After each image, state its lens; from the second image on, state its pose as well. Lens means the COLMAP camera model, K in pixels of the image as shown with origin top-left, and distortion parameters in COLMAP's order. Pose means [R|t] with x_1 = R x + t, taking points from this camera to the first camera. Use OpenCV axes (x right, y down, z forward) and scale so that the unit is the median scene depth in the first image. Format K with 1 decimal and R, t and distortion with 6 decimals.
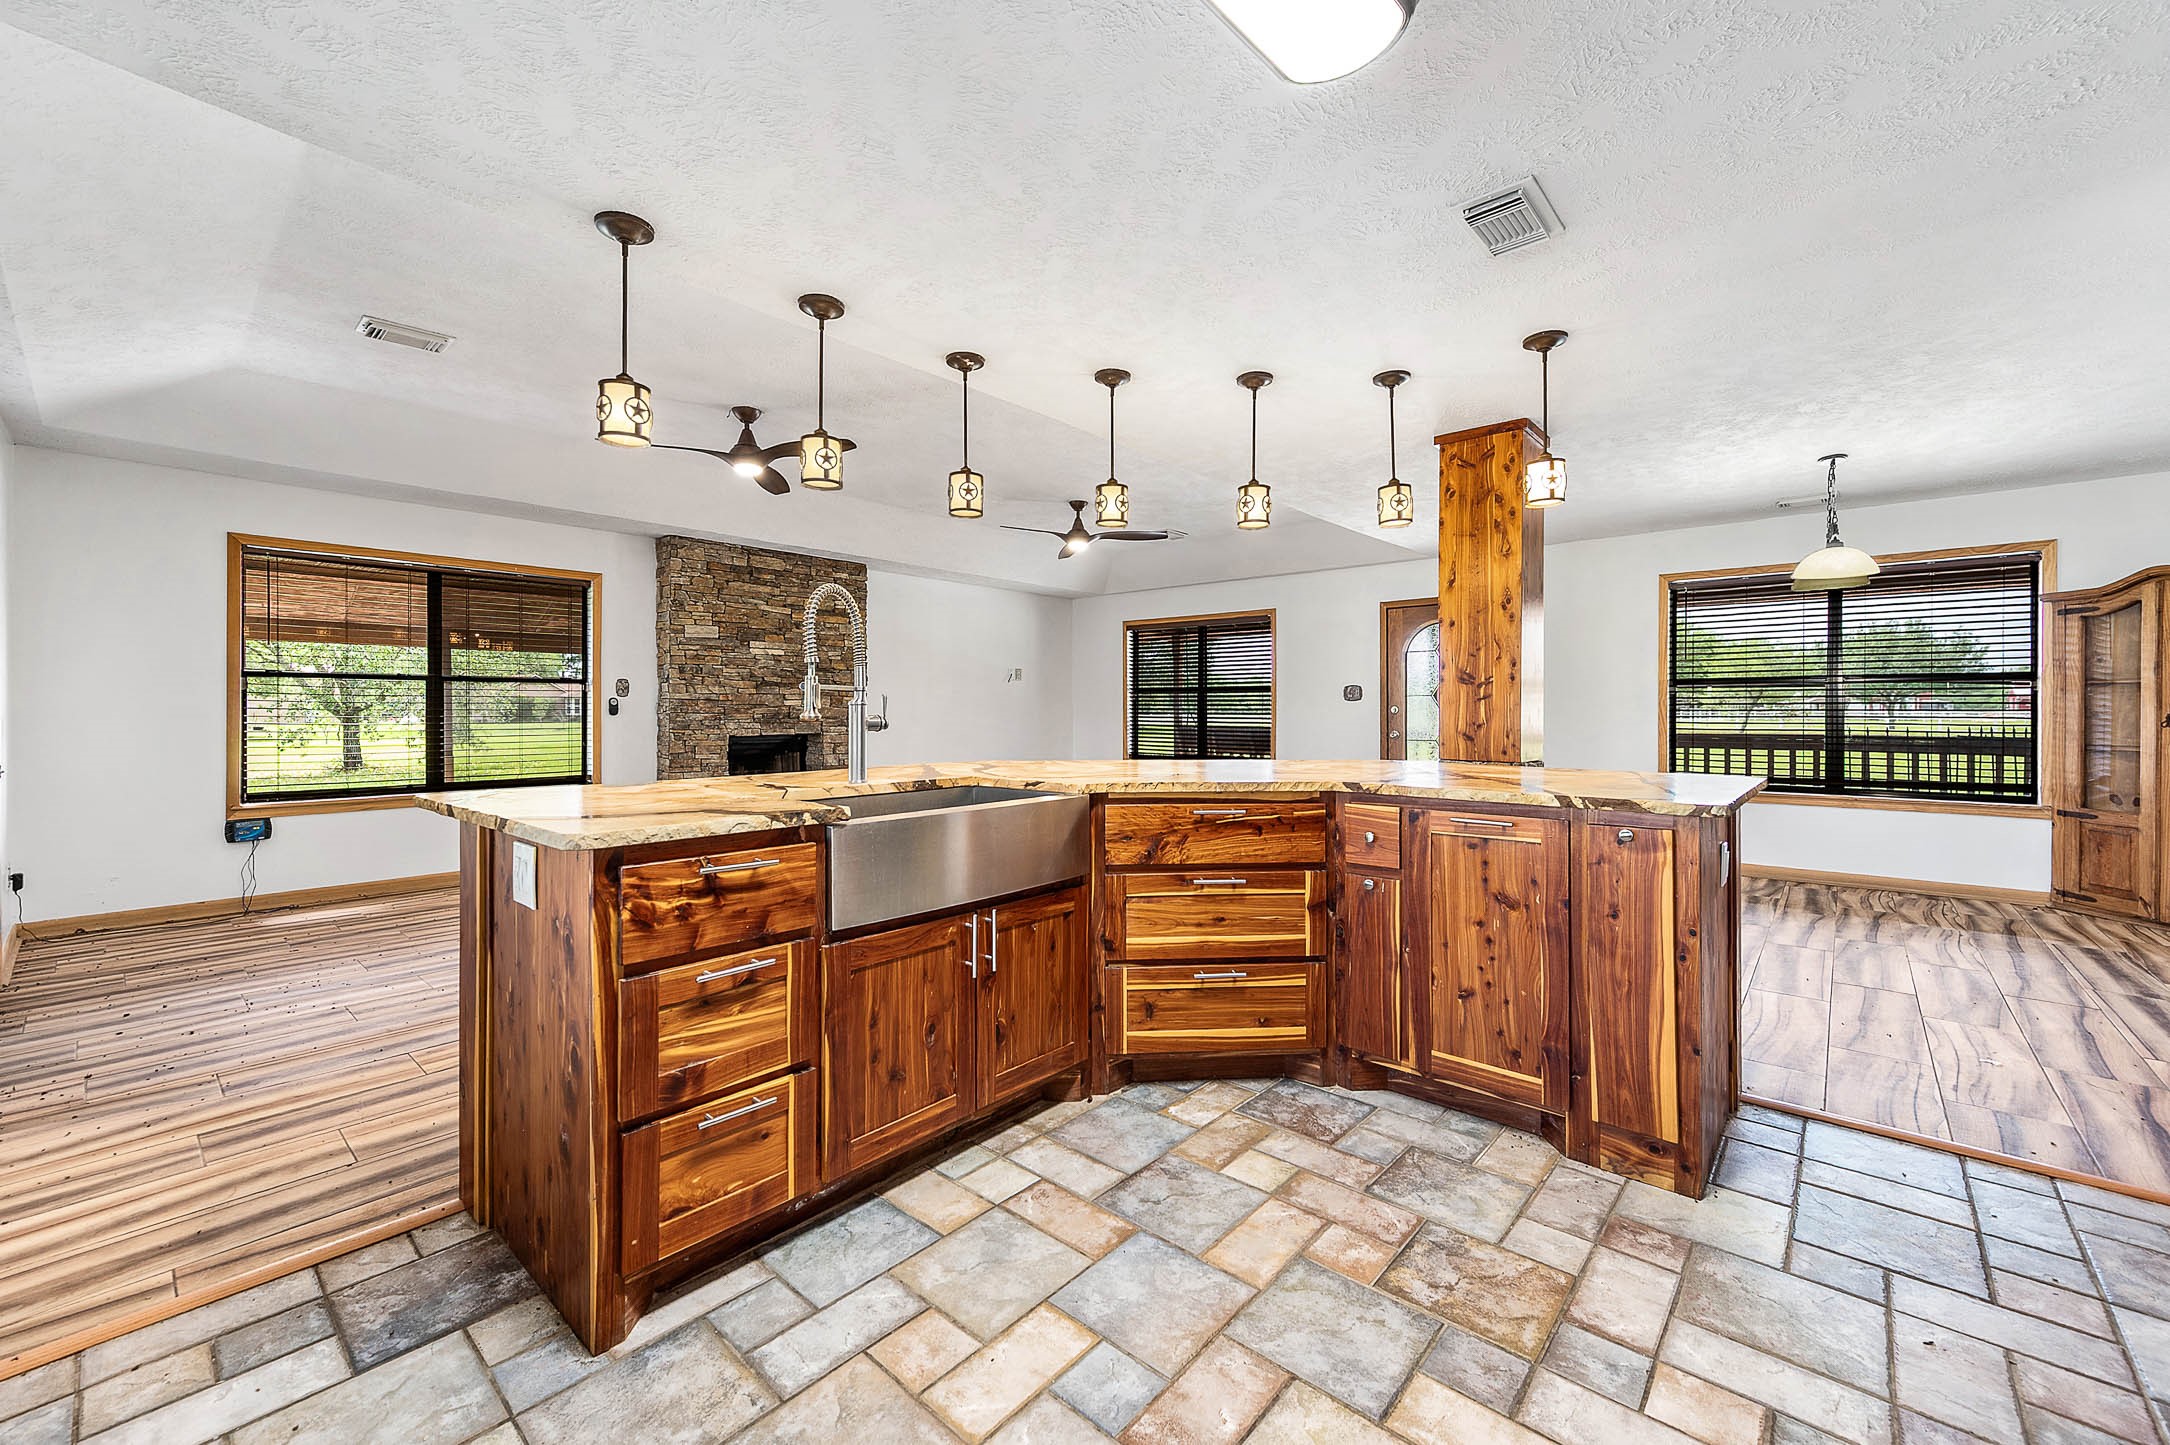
lens RADIAL K [[852.7, 0, 1098.1], [0, 852.7, 713.7], [0, 0, 1]] dist [0.005182, 0.002406]
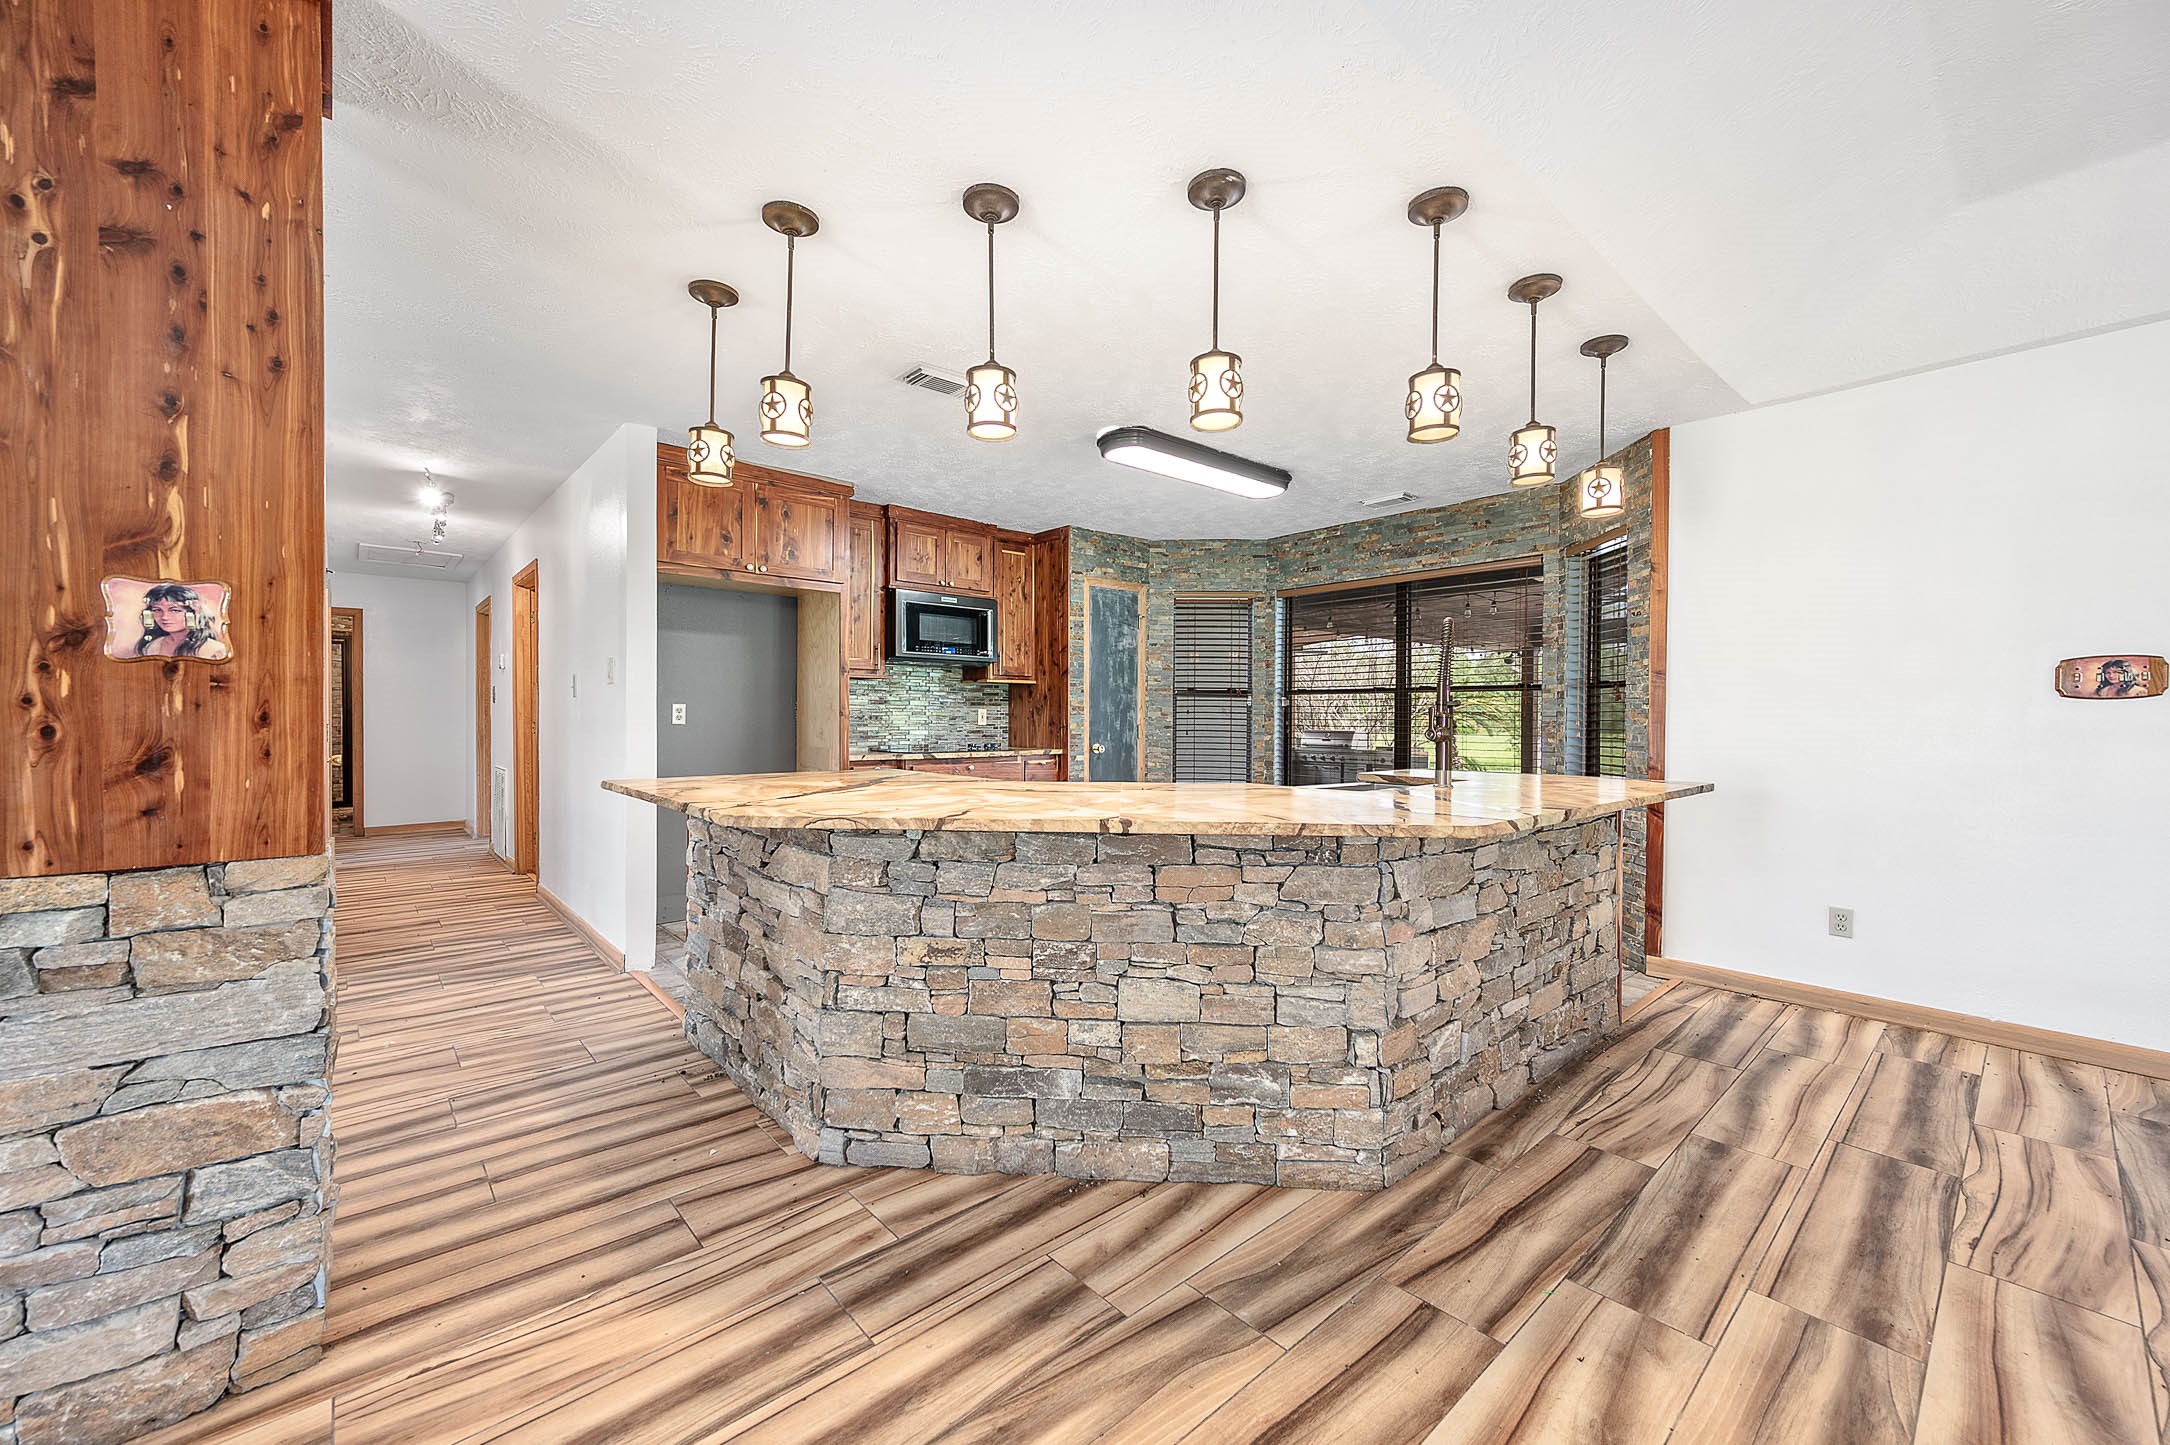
lens RADIAL K [[852.7, 0, 1088.8], [0, 852.7, 719.4], [0, 0, 1]] dist [0.005182, 0.002406]
pose [[-0.991072, -0.005194, 0.133226, 0.030747], [-0.004016, 0.999950, 0.009108, -0.015158], [-0.133266, 0.008492, -0.991044, 2.120296]]
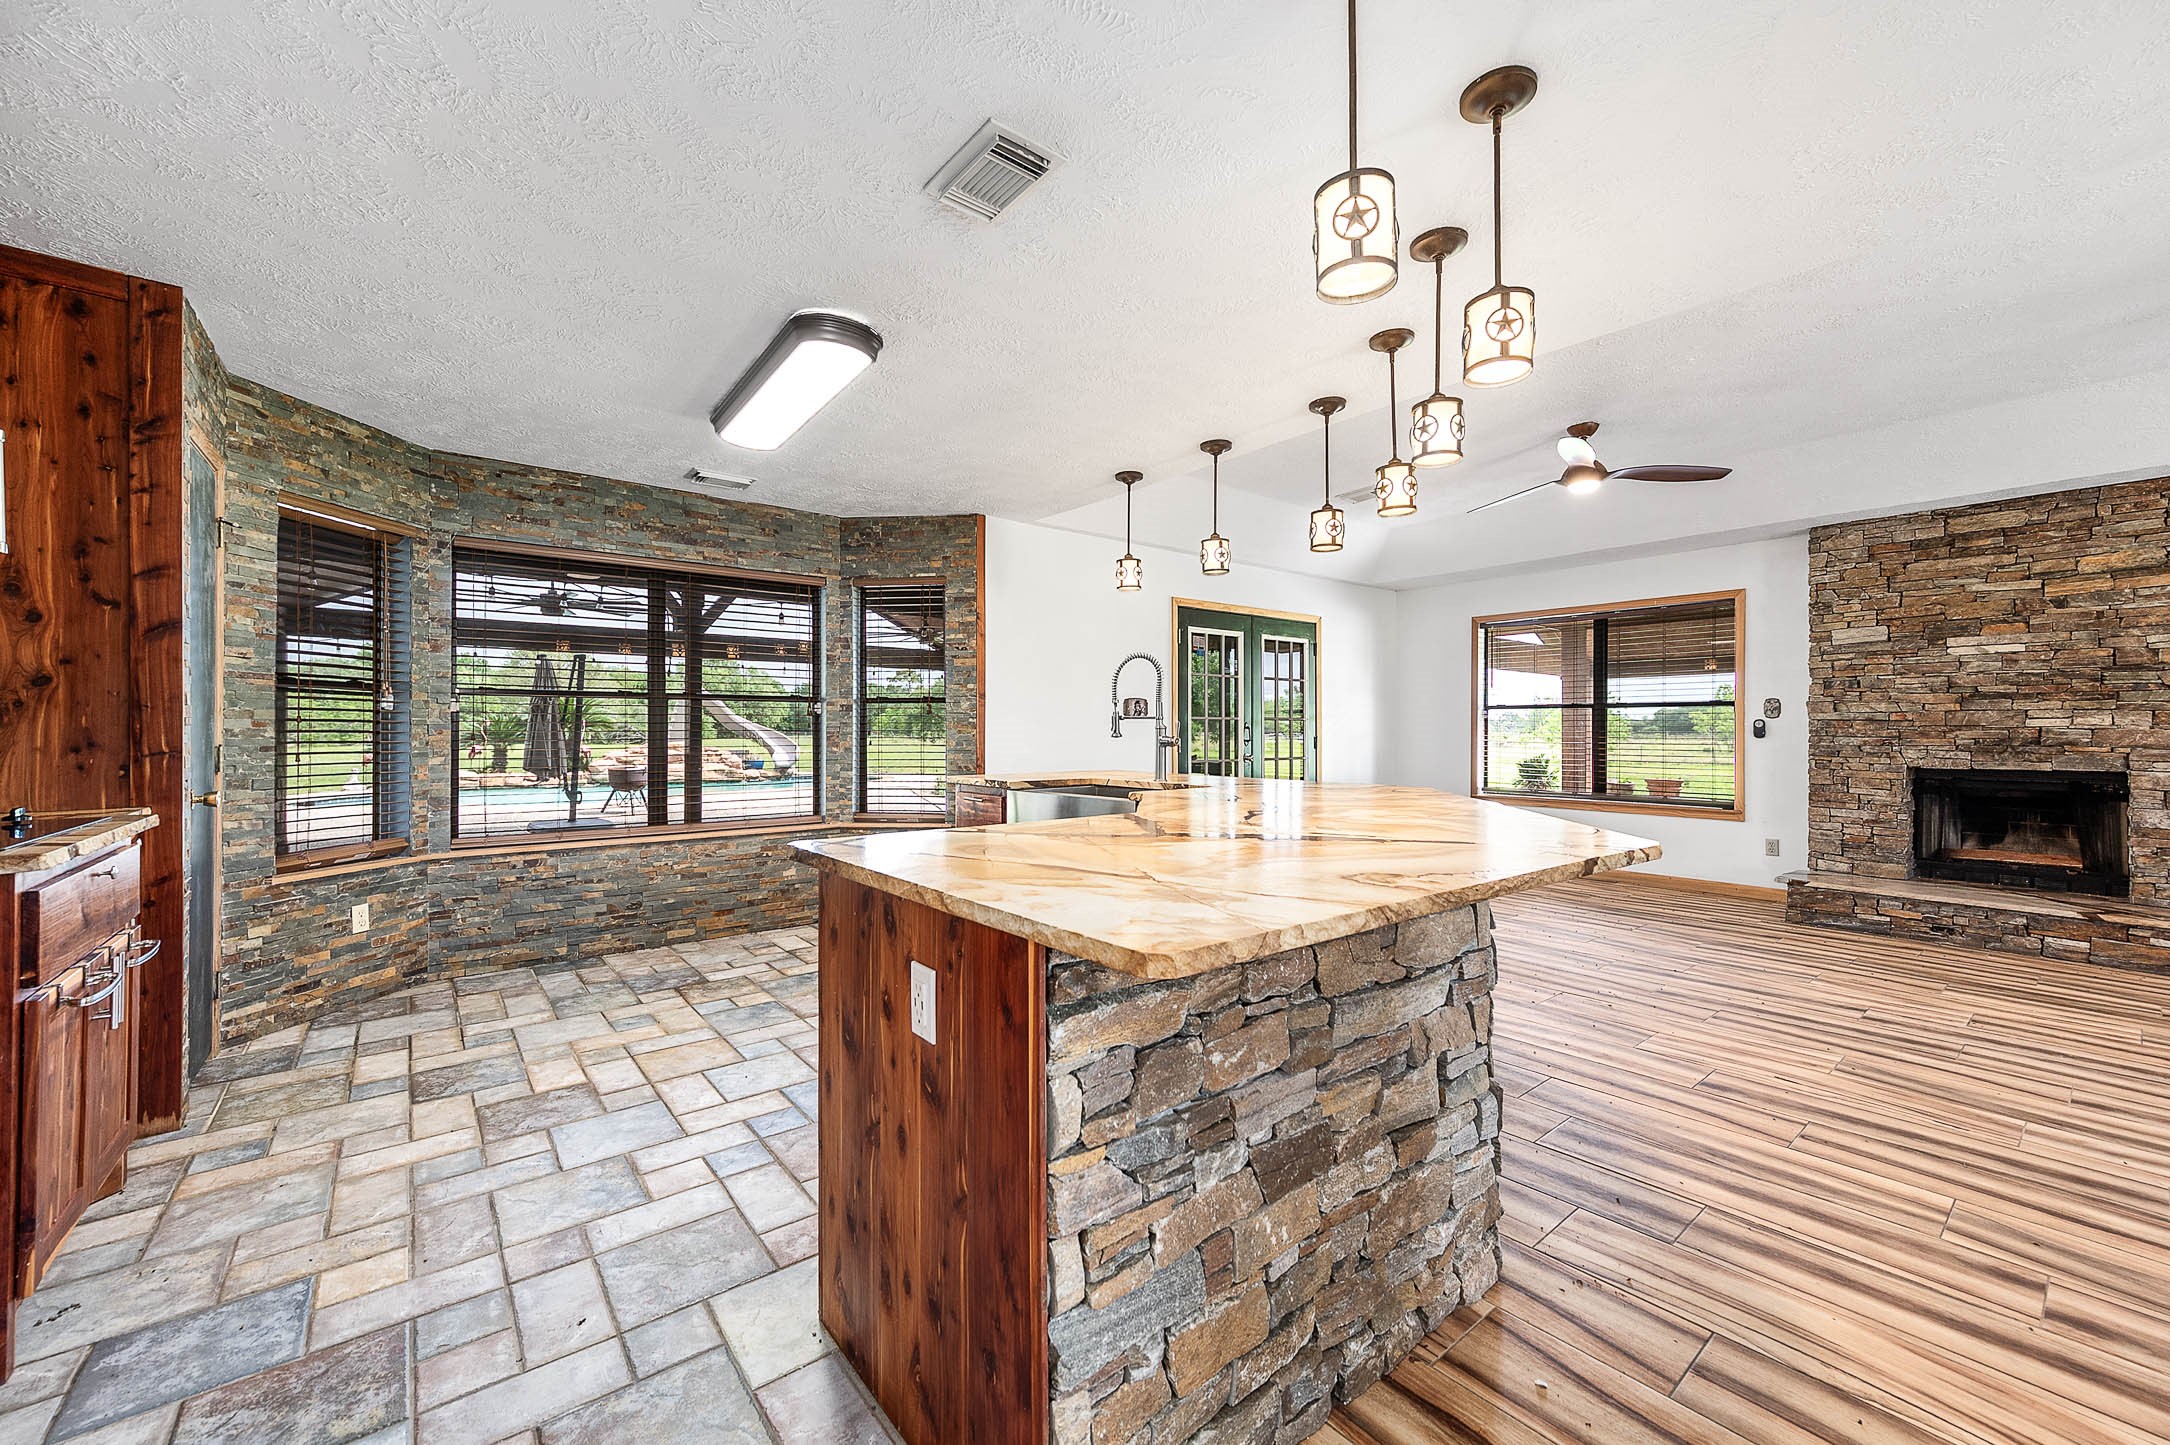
lens RADIAL K [[852.7, 0, 1088.2], [0, 852.7, 725.1], [0, 0, 1]] dist [0.005182, 0.002406]
pose [[-0.172957, -0.005998, -0.984911, 1.163788], [-0.006347, 0.999967, -0.004976, -0.008361], [0.984909, 0.005390, -0.172989, 1.098394]]
